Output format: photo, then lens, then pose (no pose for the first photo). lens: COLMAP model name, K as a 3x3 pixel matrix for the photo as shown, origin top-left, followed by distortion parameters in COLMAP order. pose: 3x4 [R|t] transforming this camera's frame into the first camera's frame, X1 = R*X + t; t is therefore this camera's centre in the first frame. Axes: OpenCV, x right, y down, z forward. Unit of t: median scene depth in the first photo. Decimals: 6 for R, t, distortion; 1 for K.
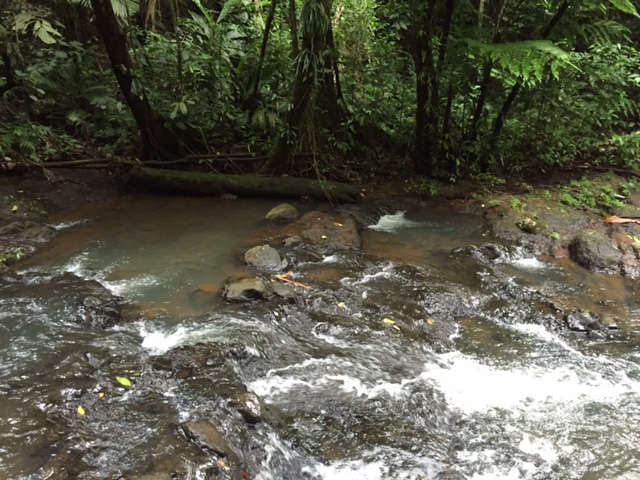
lens RADIAL K [[550.0, 0, 320.0], [0, 550.0, 240.0], [0, 0, 1]] dist [0.089175, -0.145356]
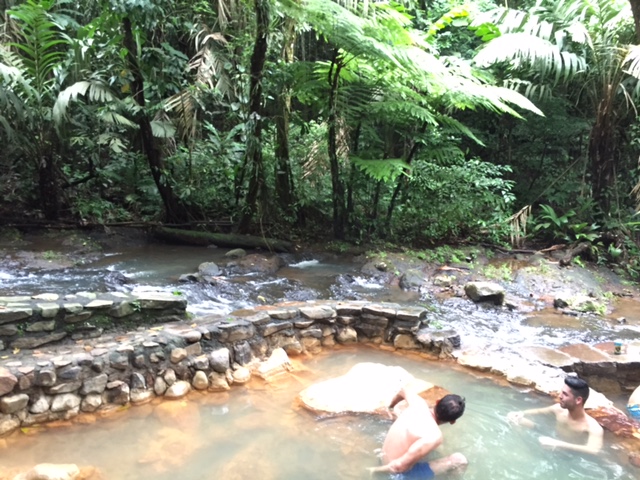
lens RADIAL K [[550.0, 0, 320.0], [0, 550.0, 240.0], [0, 0, 1]] dist [0.089175, -0.145356]
pose [[0.993415, 0.037414, -0.108287, 0.303295], [-0.056055, 0.983043, -0.174597, 0.157680], [0.099919, 0.179518, 0.978667, -0.513948]]
